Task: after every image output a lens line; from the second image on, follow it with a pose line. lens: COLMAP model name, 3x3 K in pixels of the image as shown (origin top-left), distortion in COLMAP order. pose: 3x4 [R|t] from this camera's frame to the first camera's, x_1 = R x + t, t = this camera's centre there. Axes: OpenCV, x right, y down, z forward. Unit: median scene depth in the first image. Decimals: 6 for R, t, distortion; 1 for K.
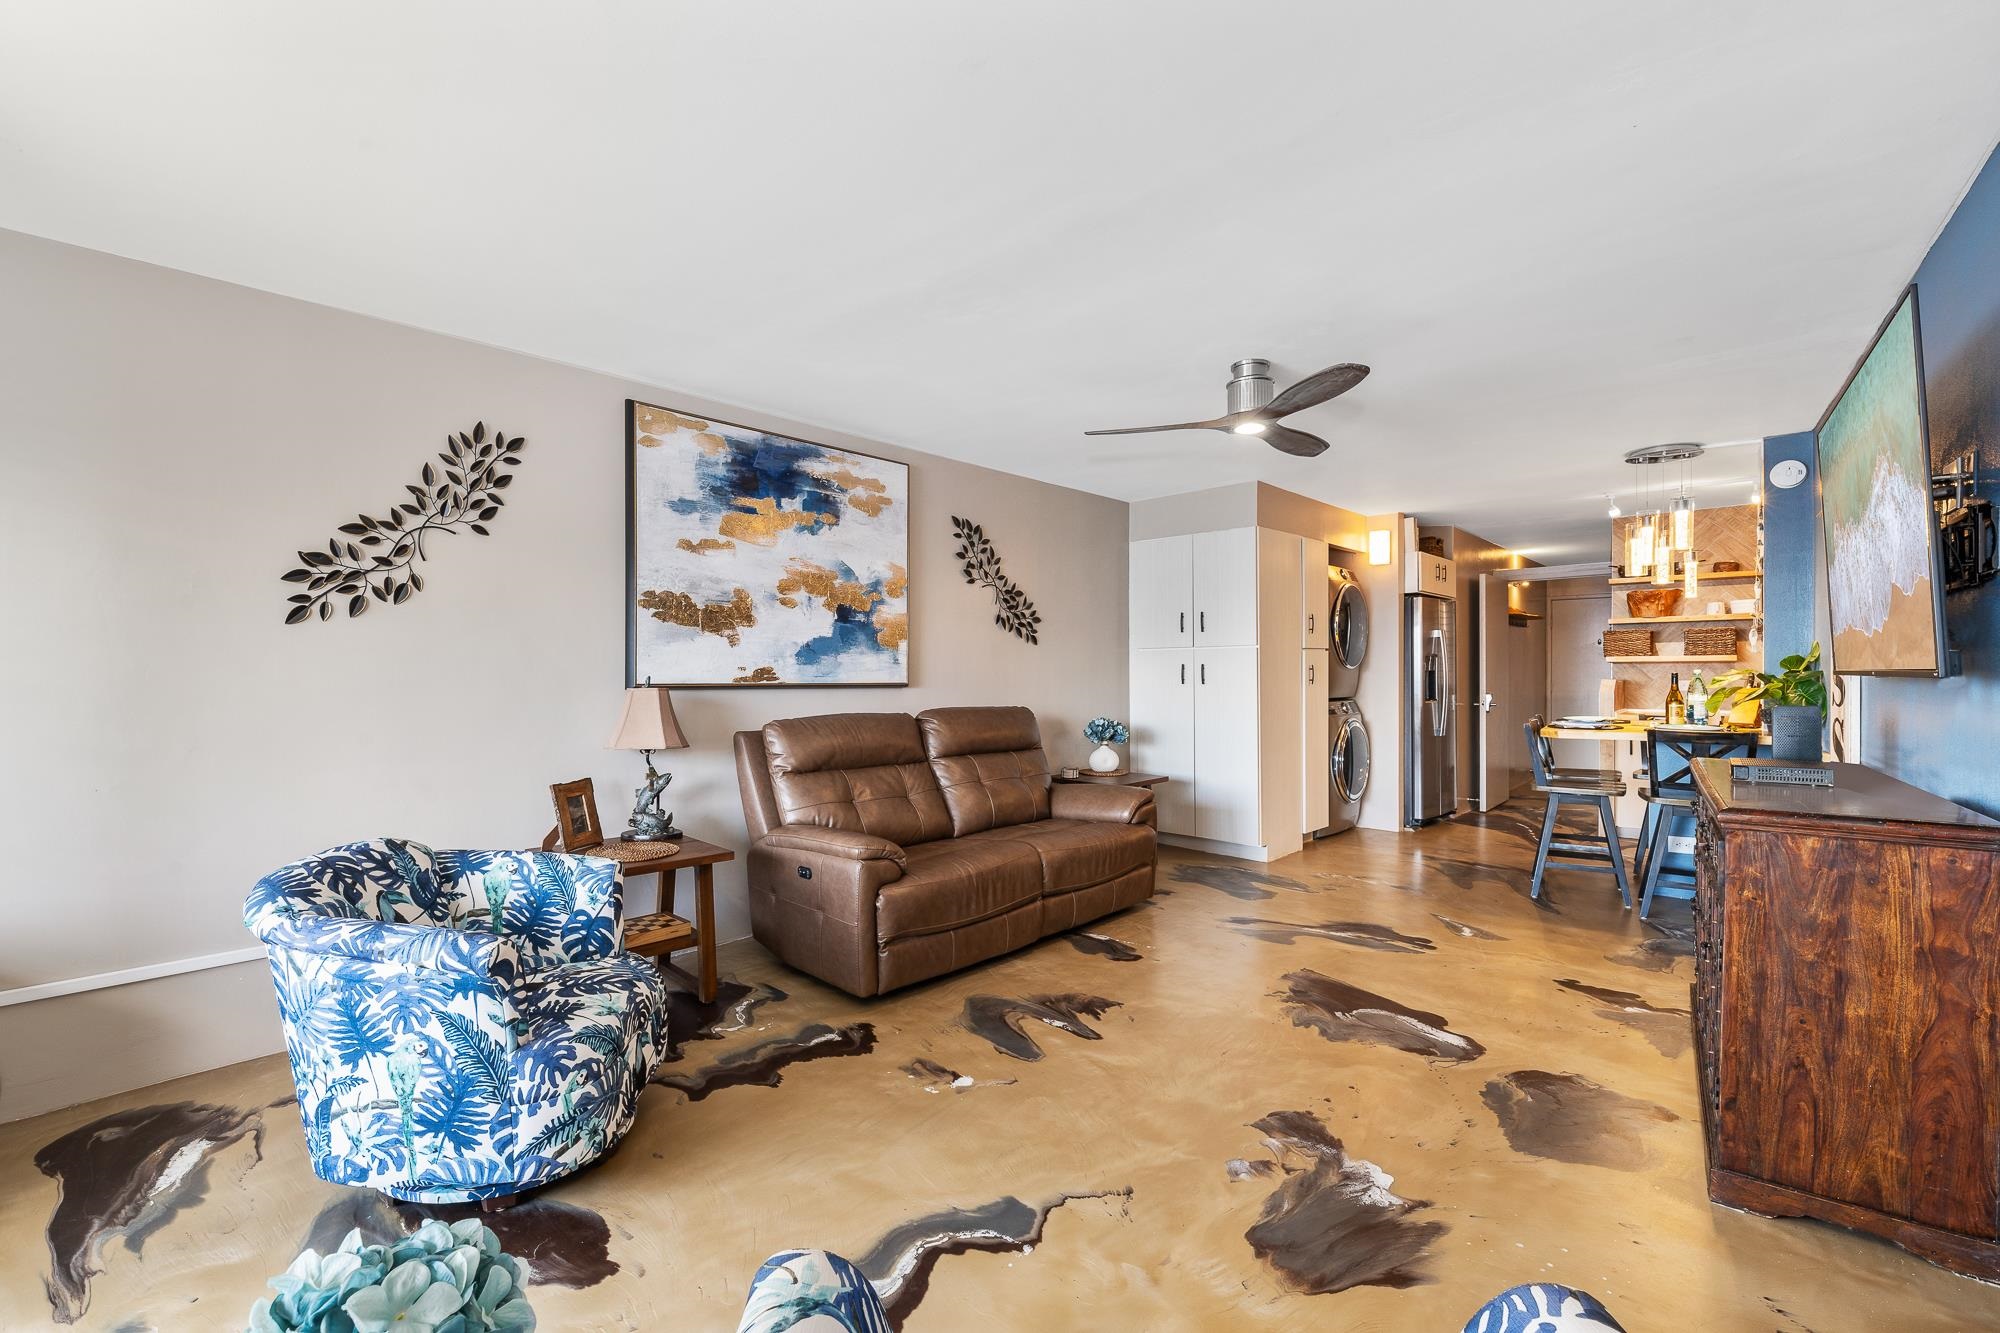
lens RADIAL K [[857.3, 0, 991.7], [0, 857.3, 673.7], [0, 0, 1]] dist [0.002798, 0.000321]
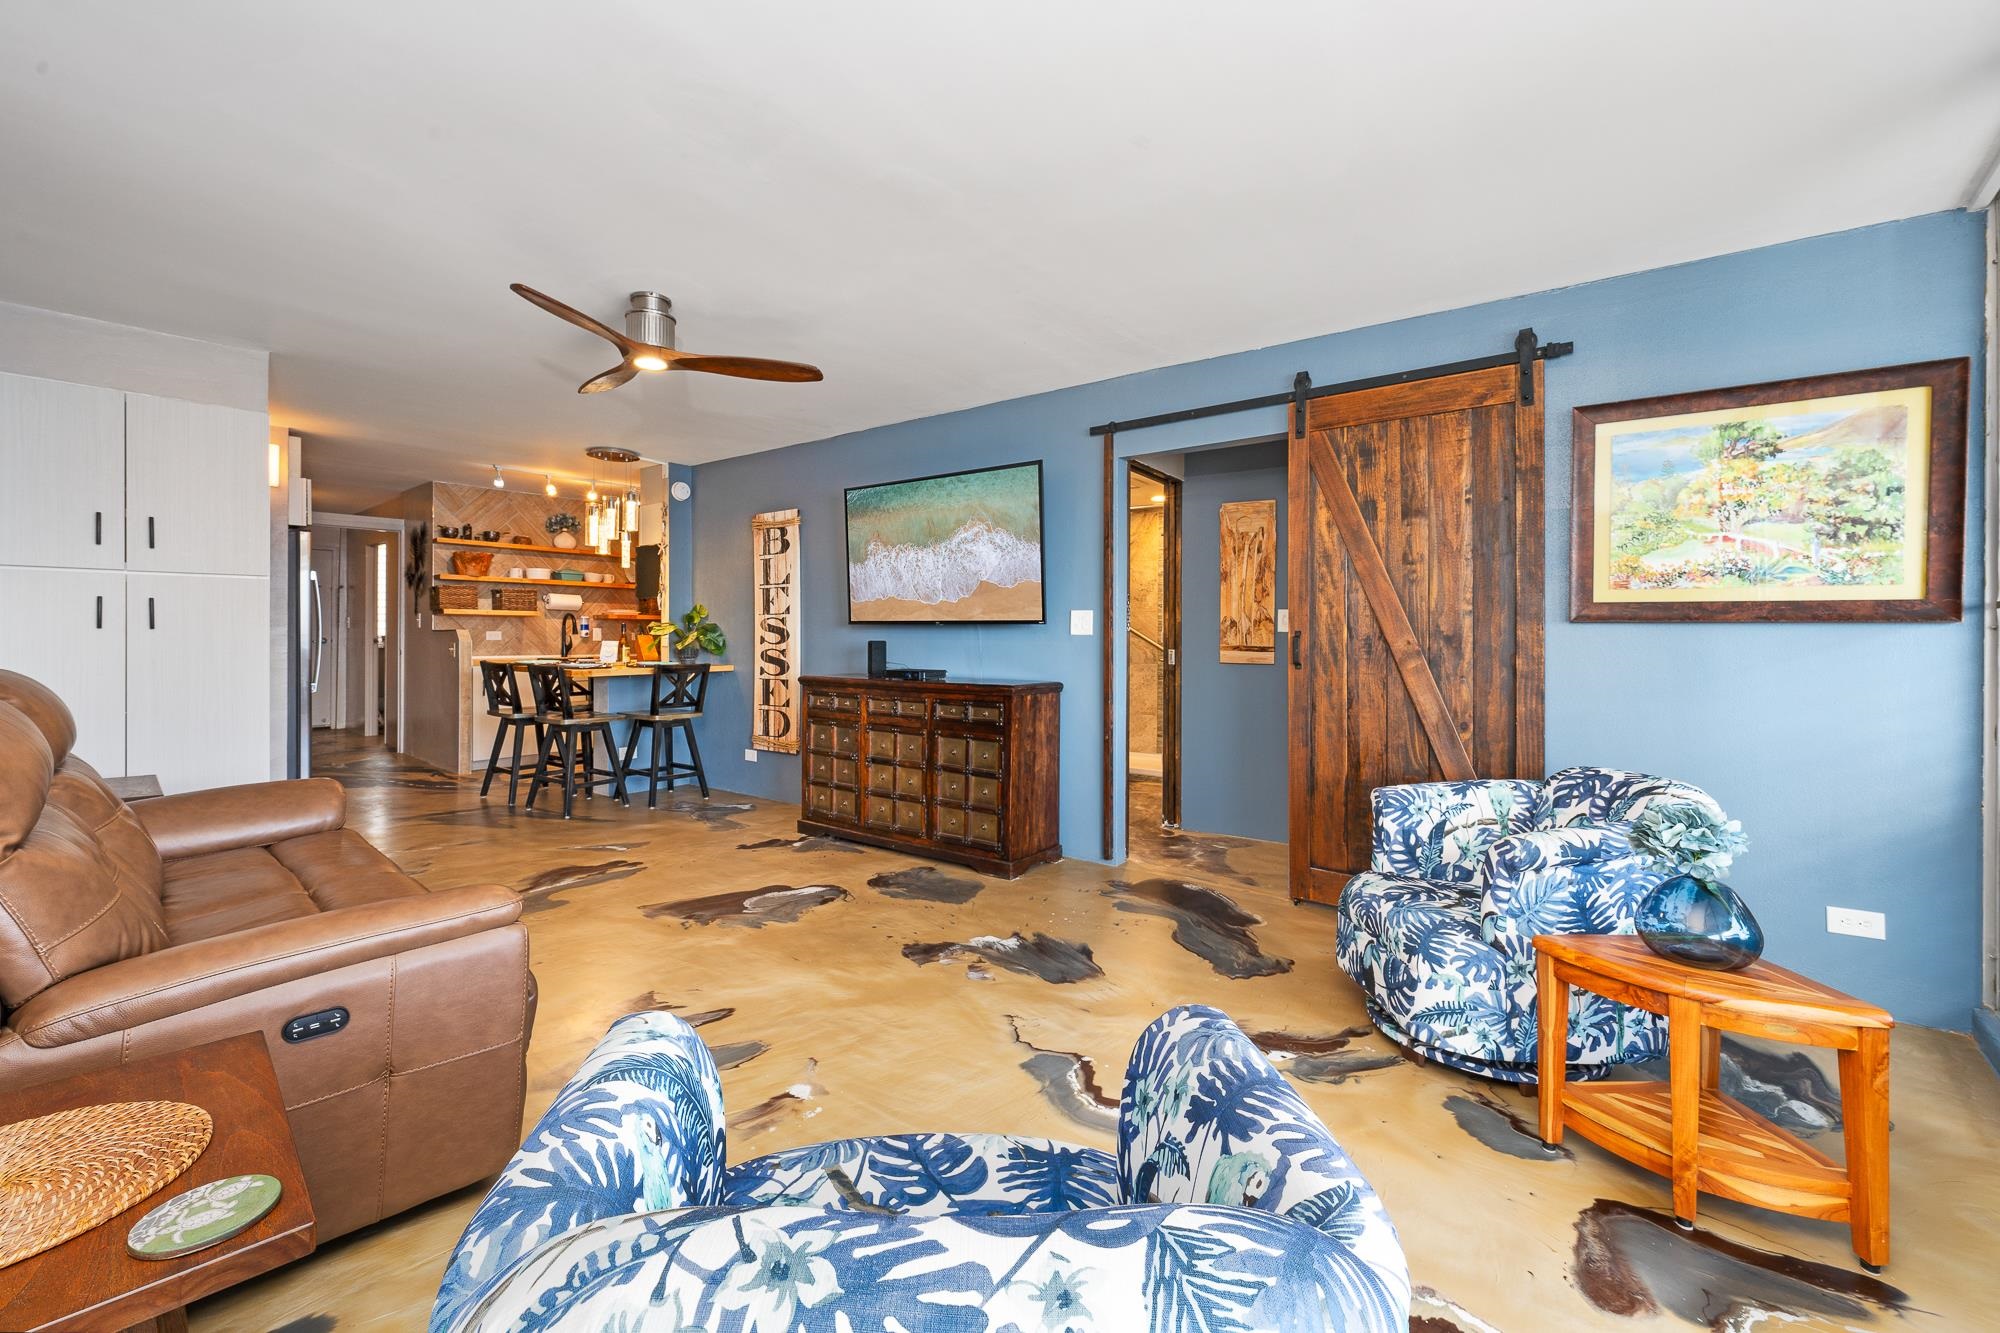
lens RADIAL K [[808.0, 0, 992.5], [0, 808.0, 633.0], [0, 0, 1]] dist [0.001630, 0.000136]
pose [[-0.014444, 0.005976, 0.999878, -0.564408], [-0.006448, 0.999961, -0.006070, 0.021839], [-0.999875, -0.006535, -0.014404, 0.563685]]
